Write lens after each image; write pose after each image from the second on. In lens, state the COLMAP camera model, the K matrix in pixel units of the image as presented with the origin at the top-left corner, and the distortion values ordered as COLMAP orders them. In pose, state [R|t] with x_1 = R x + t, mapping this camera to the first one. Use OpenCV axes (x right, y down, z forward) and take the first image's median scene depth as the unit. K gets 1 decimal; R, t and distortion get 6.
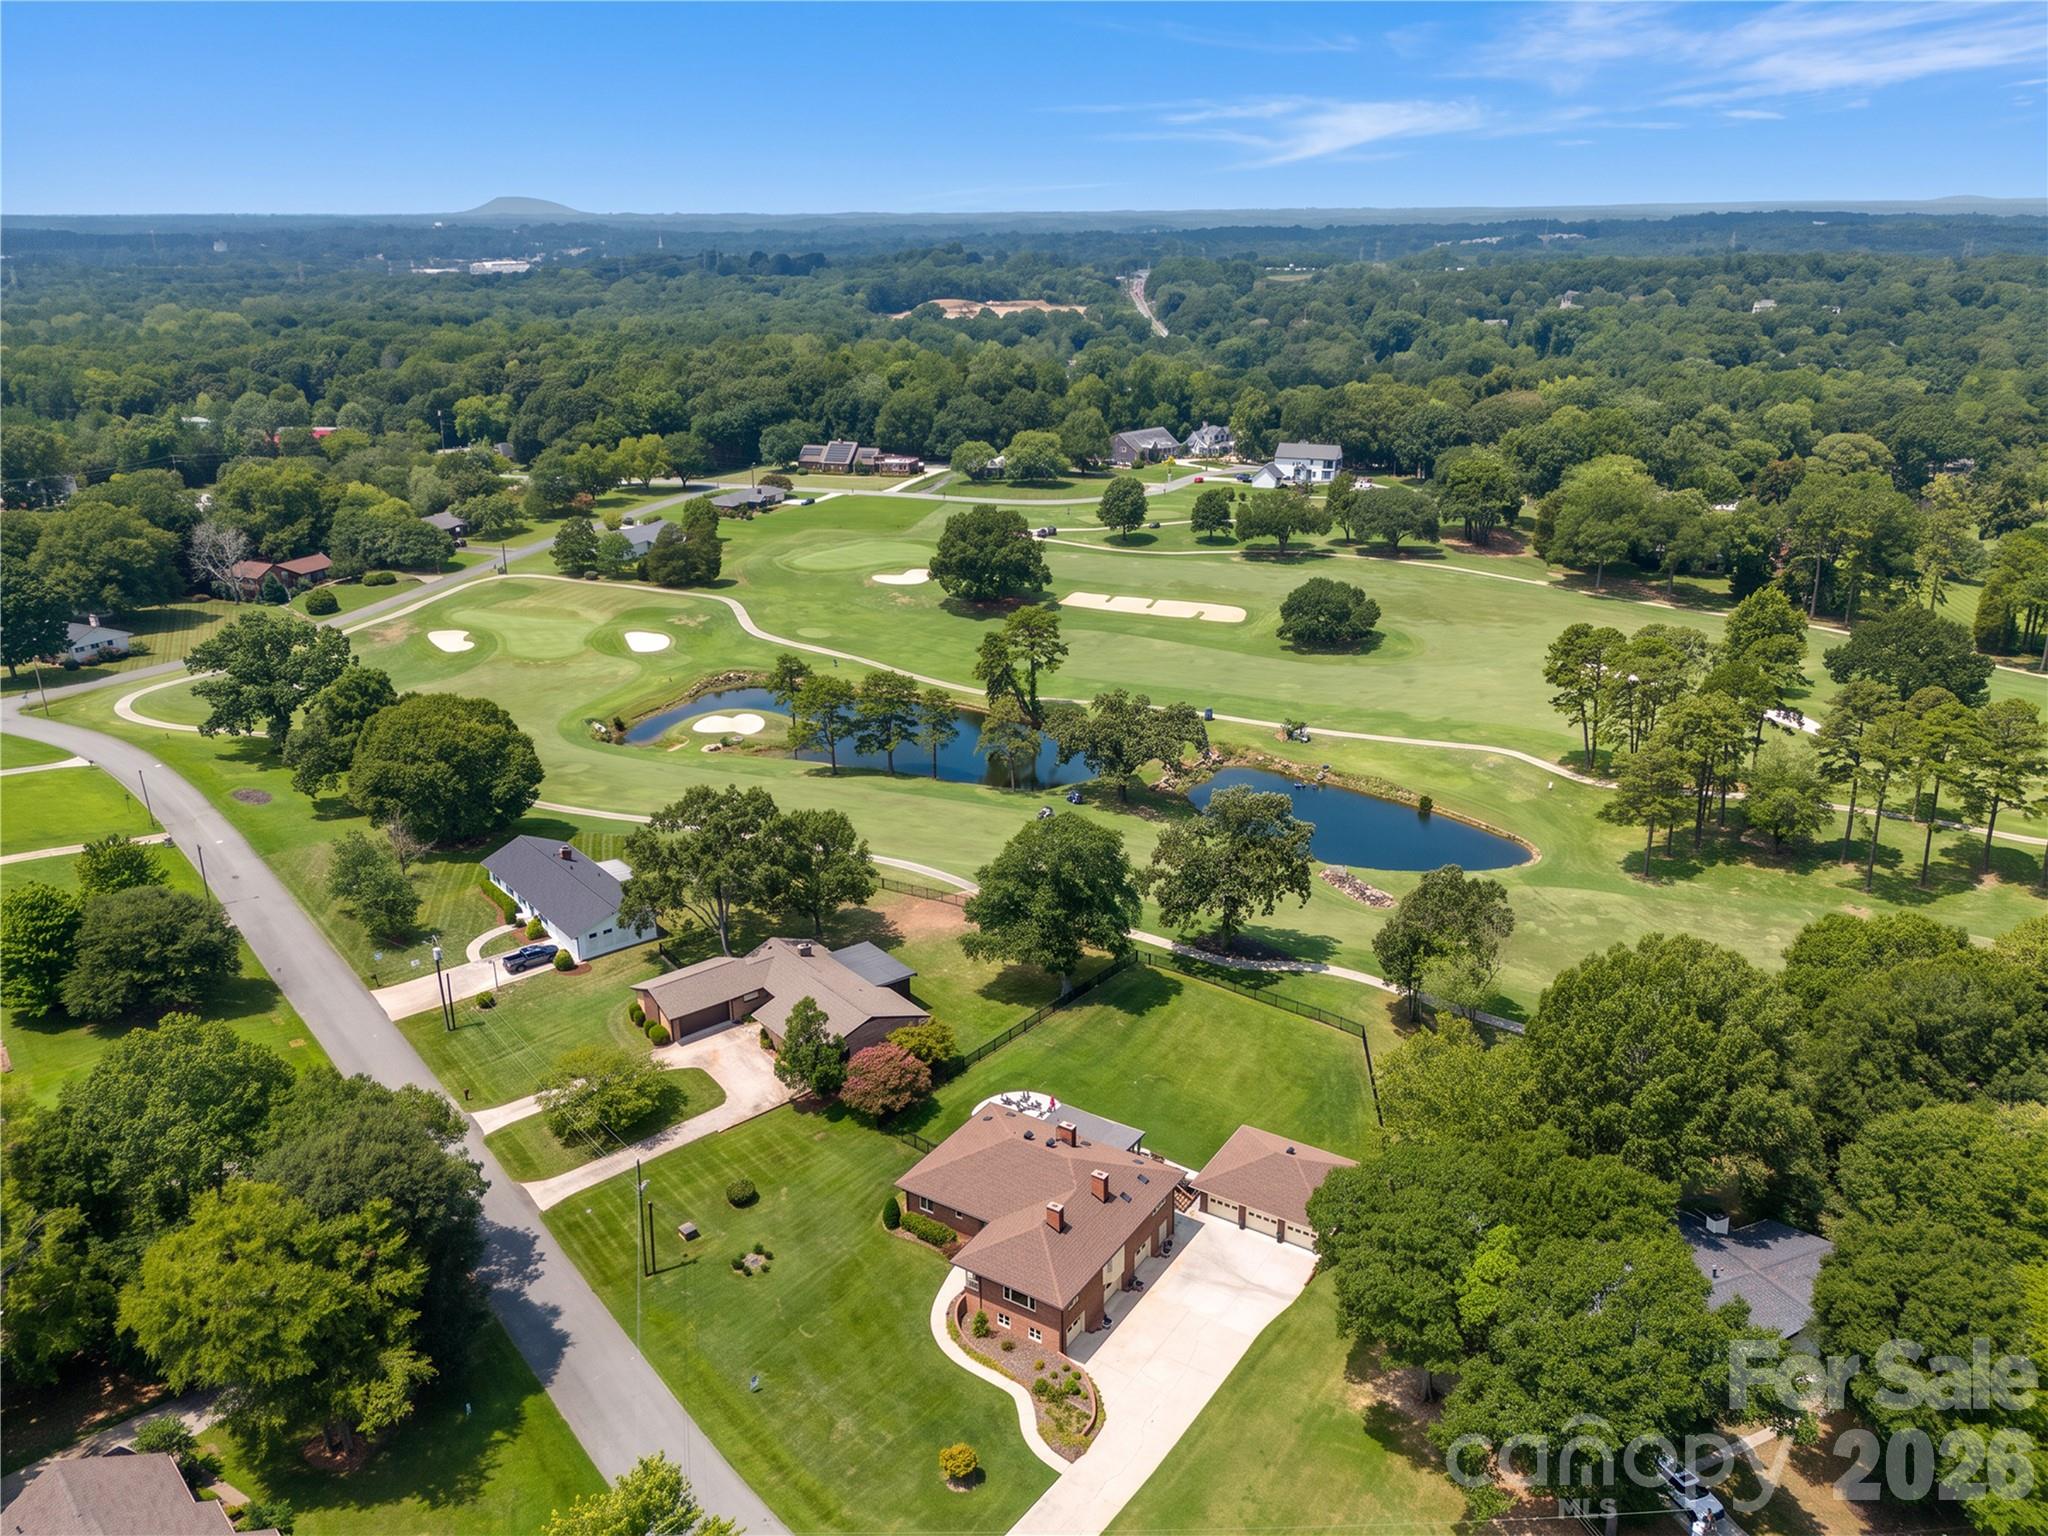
lens RADIAL K [[1532.6, 0, 1033.1], [0, 1532.6, 767.1], [0, 0, 1]] dist [0.097589, -0.127897]
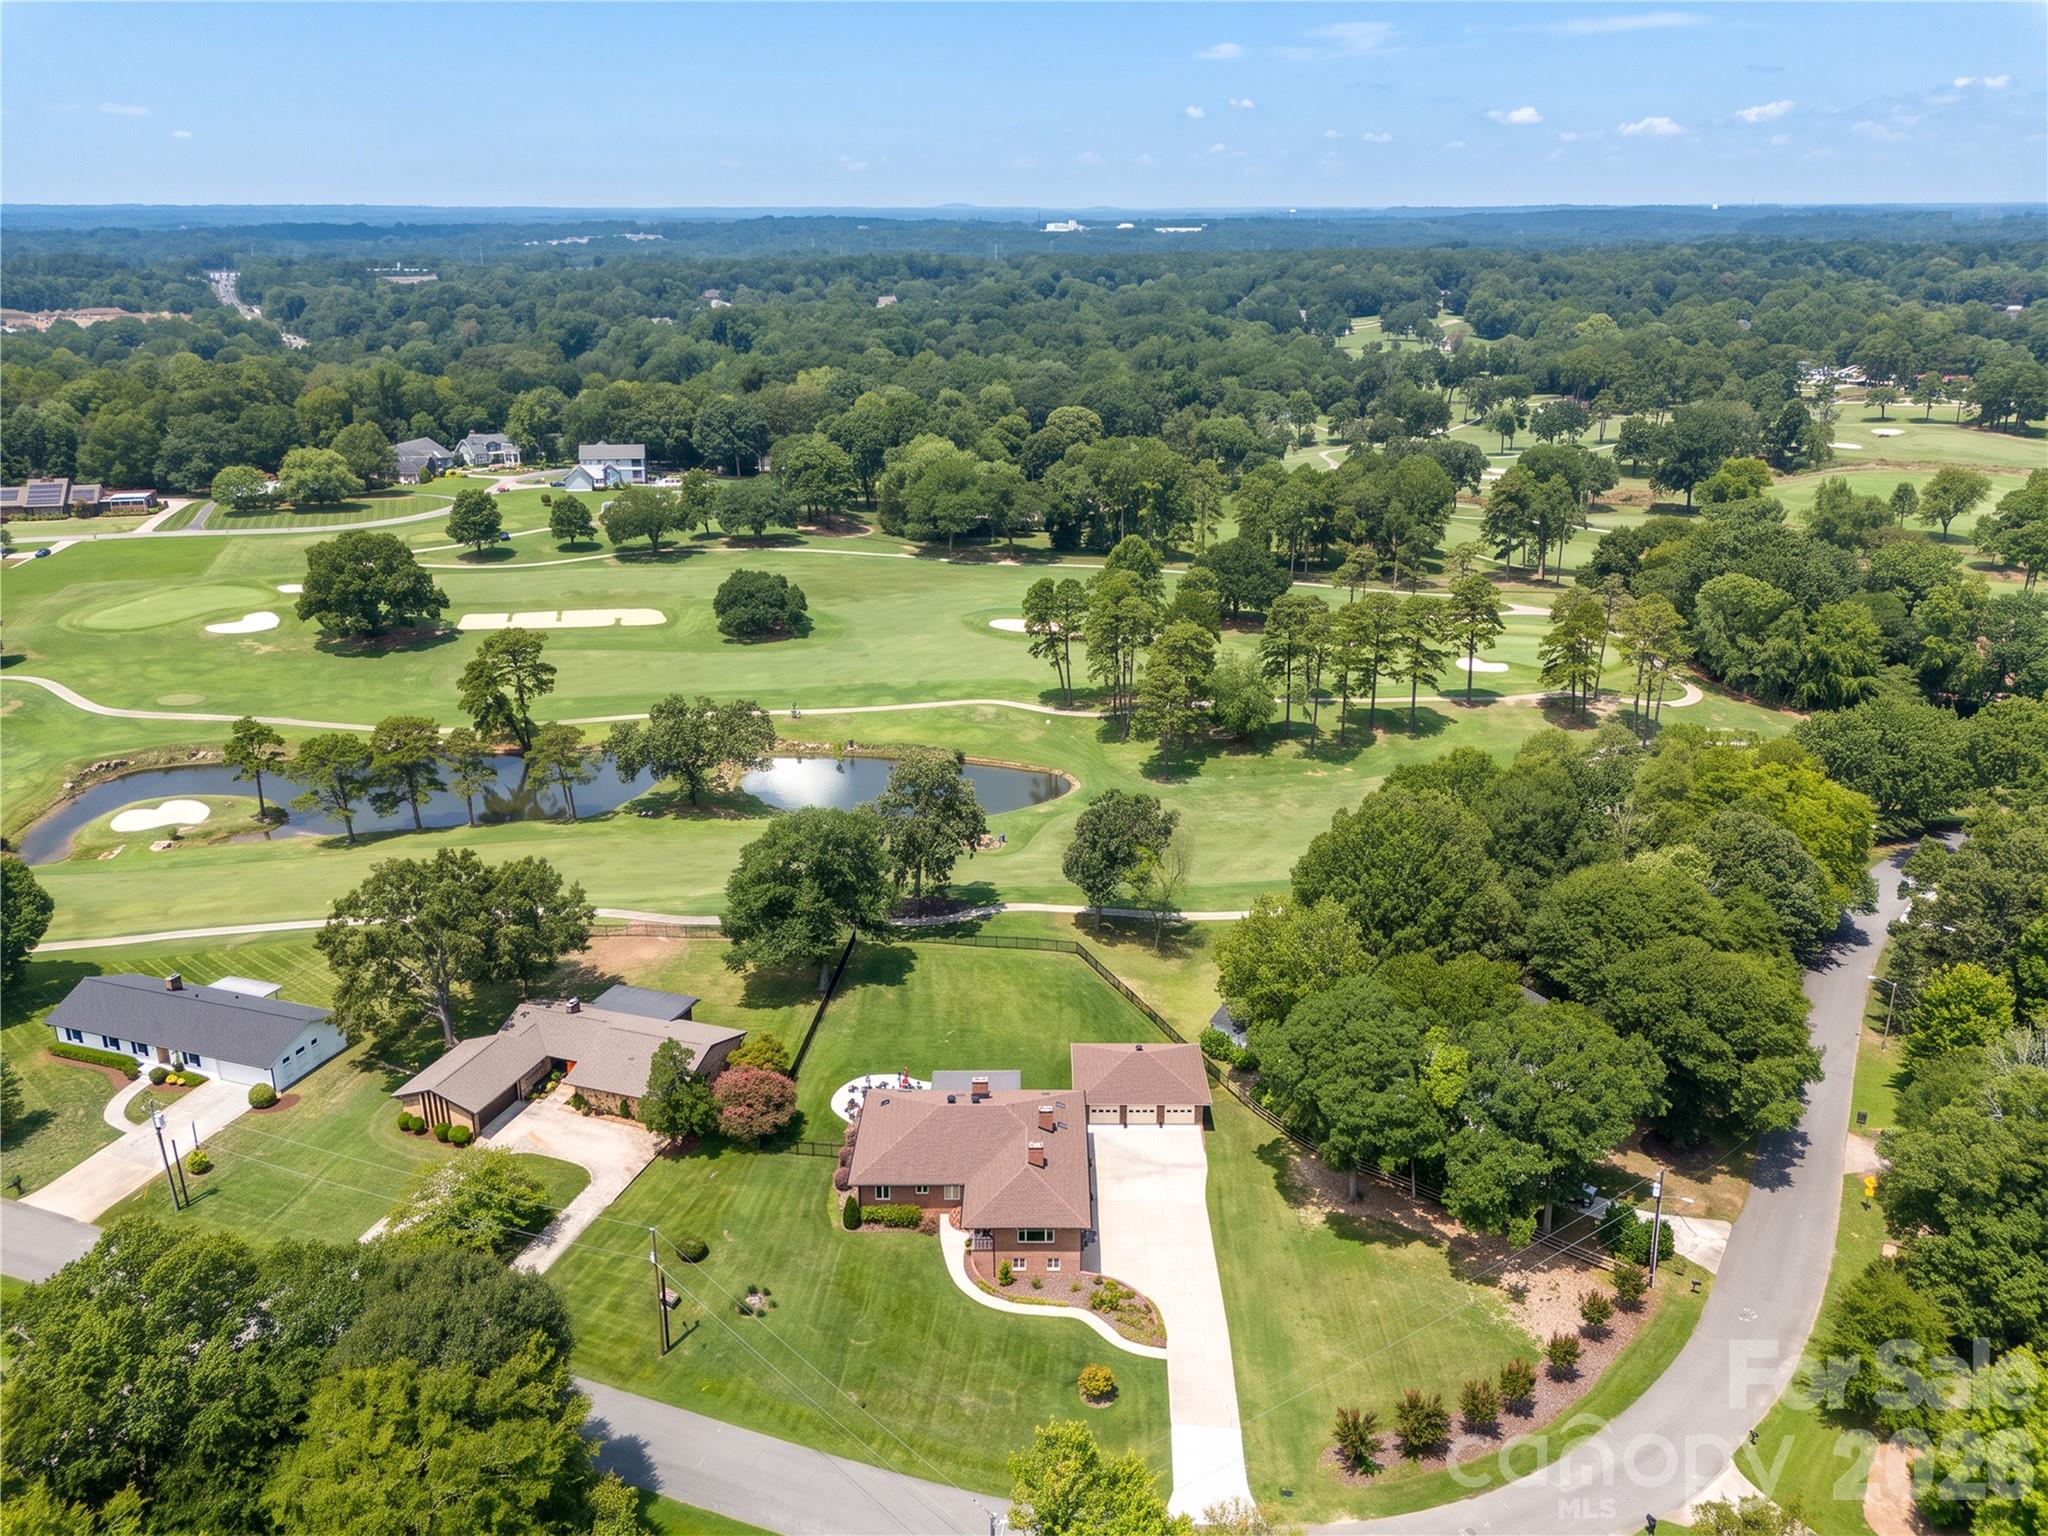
lens RADIAL K [[1532.6, 0, 1033.1], [0, 1532.6, 767.1], [0, 0, 1]] dist [0.097589, -0.127897]
pose [[0.844914, -0.177591, 0.504562, -0.178154], [0.177683, 0.982896, 0.048412, -0.008770], [-0.504529, 0.048748, 0.862017, 0.027035]]
